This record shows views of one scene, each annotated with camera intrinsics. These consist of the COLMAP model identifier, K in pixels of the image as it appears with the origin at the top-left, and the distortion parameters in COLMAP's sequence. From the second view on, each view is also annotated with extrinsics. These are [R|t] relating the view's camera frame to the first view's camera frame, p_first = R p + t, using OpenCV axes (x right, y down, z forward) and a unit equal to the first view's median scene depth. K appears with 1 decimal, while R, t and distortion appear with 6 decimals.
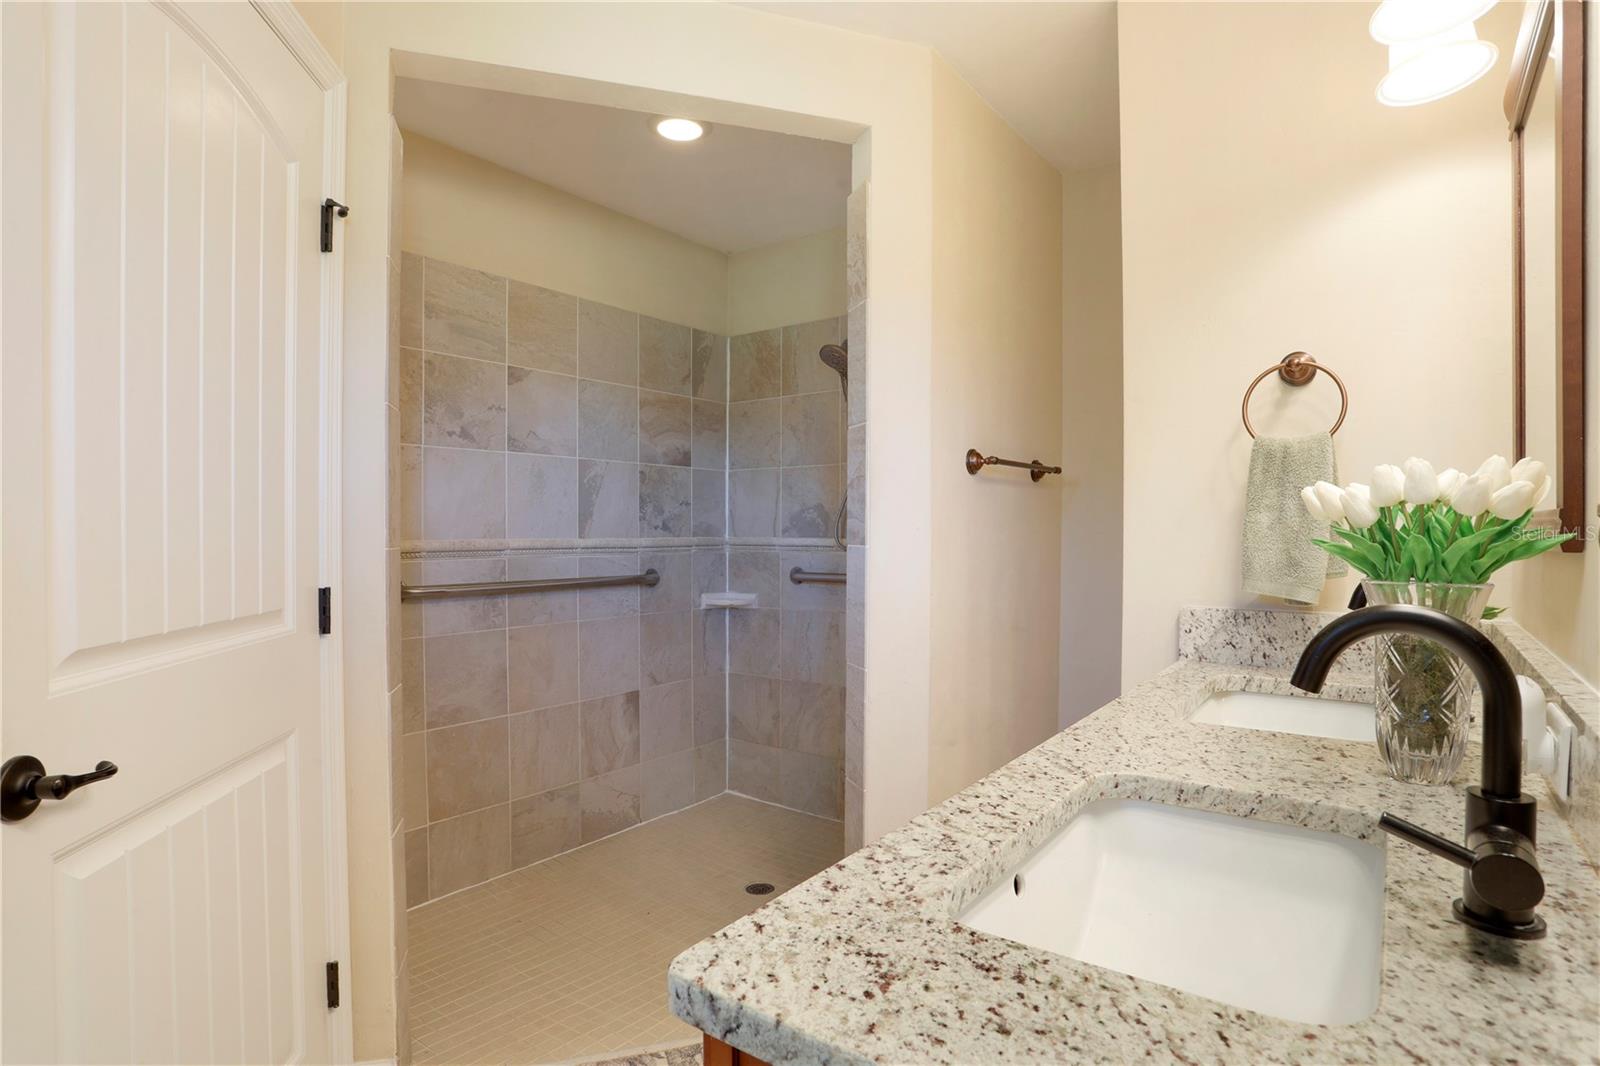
lens RADIAL K [[823.3, 0, 808.0], [0, 823.3, 543.5], [0, 0, 1]] dist [-0.088063, 0.000103]
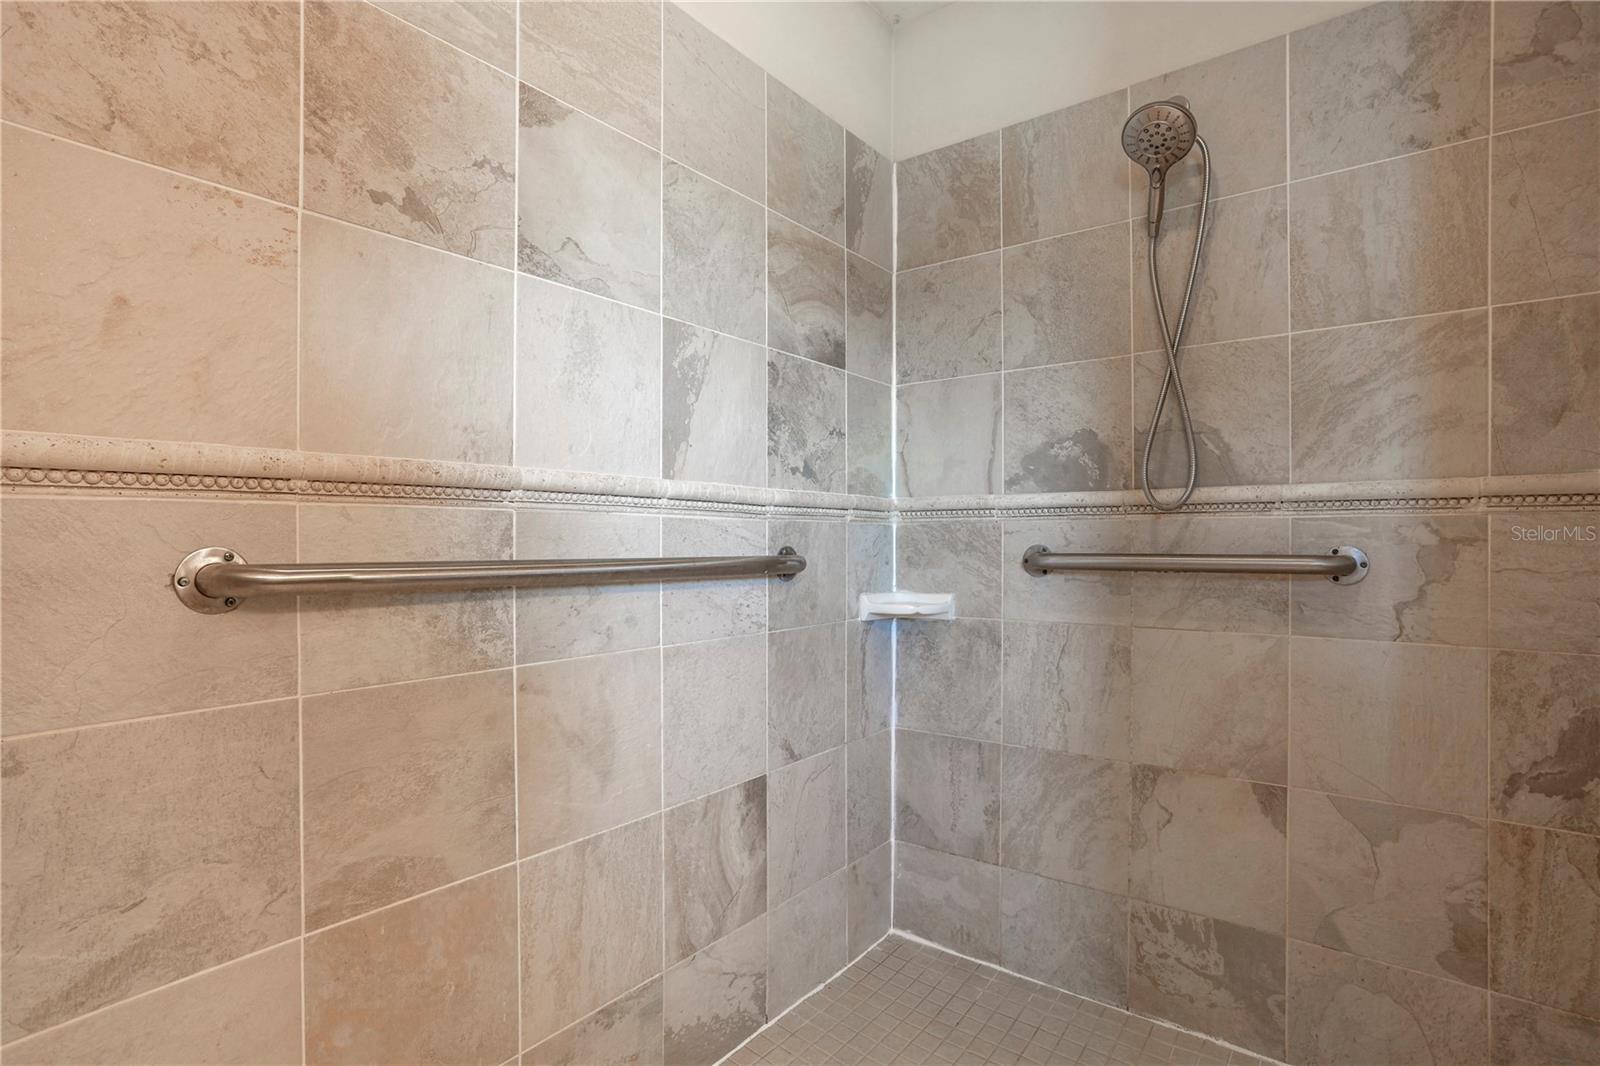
lens RADIAL K [[805.2, 0, 809.5], [0, 805.2, 544.8], [0, 0, 1]] dist [-0.064344, 0.028790]
pose [[0.999989, -0.000784, -0.004679, -0.171811], [0.000729, 0.999930, -0.011835, 0.035537], [0.004688, 0.011831, 0.999919, 0.468216]]
